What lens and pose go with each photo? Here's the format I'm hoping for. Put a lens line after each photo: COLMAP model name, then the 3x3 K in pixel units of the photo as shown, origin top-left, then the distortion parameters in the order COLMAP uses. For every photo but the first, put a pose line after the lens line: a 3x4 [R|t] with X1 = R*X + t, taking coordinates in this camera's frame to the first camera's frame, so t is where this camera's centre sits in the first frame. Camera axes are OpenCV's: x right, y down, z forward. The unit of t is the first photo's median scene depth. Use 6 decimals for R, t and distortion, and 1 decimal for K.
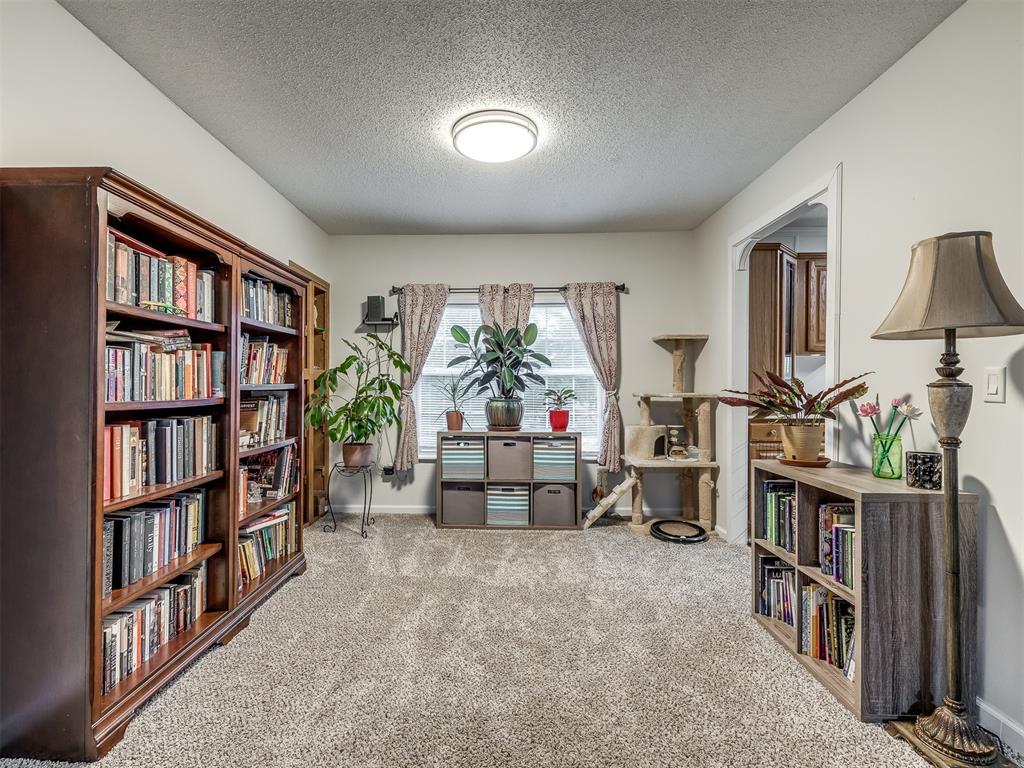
lens RADIAL K [[475.7, 0, 506.7], [0, 475.7, 380.6], [0, 0, 1]] dist [-0.000238, -0.000650]
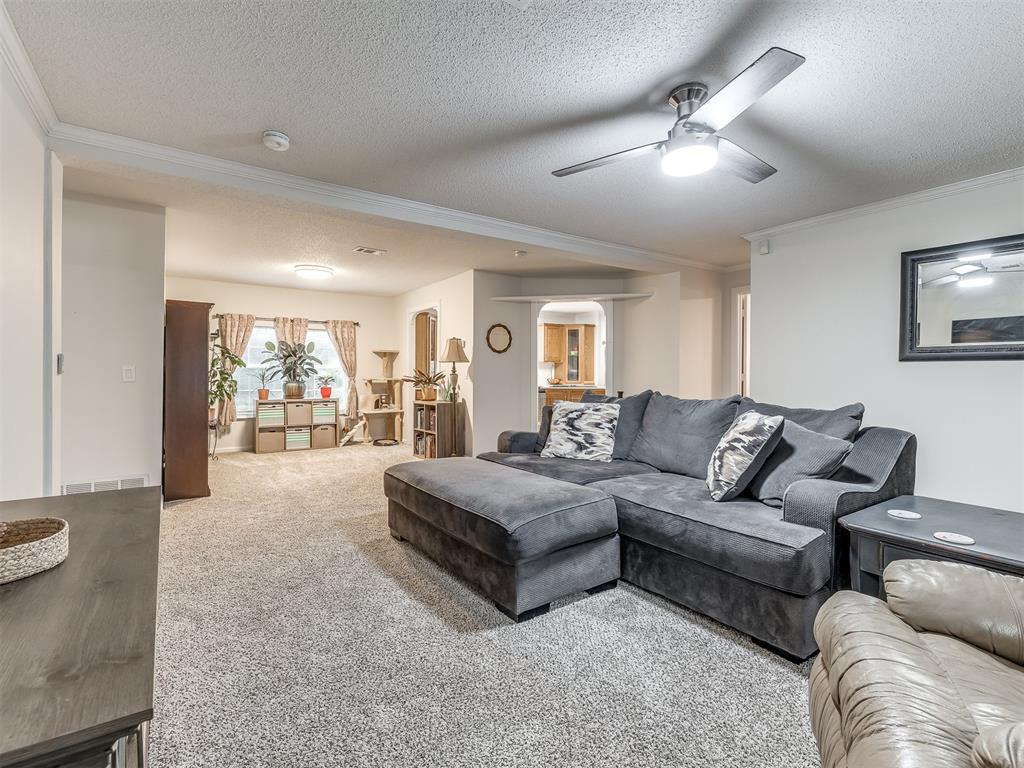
lens RADIAL K [[475.7, 0, 506.7], [0, 475.7, 380.6], [0, 0, 1]] dist [-0.000238, -0.000650]
pose [[0.813790, -0.005790, 0.581130, -0.409423], [-0.006883, 0.999784, 0.019600, -0.007950], [-0.581118, -0.019950, 0.813575, -0.981818]]
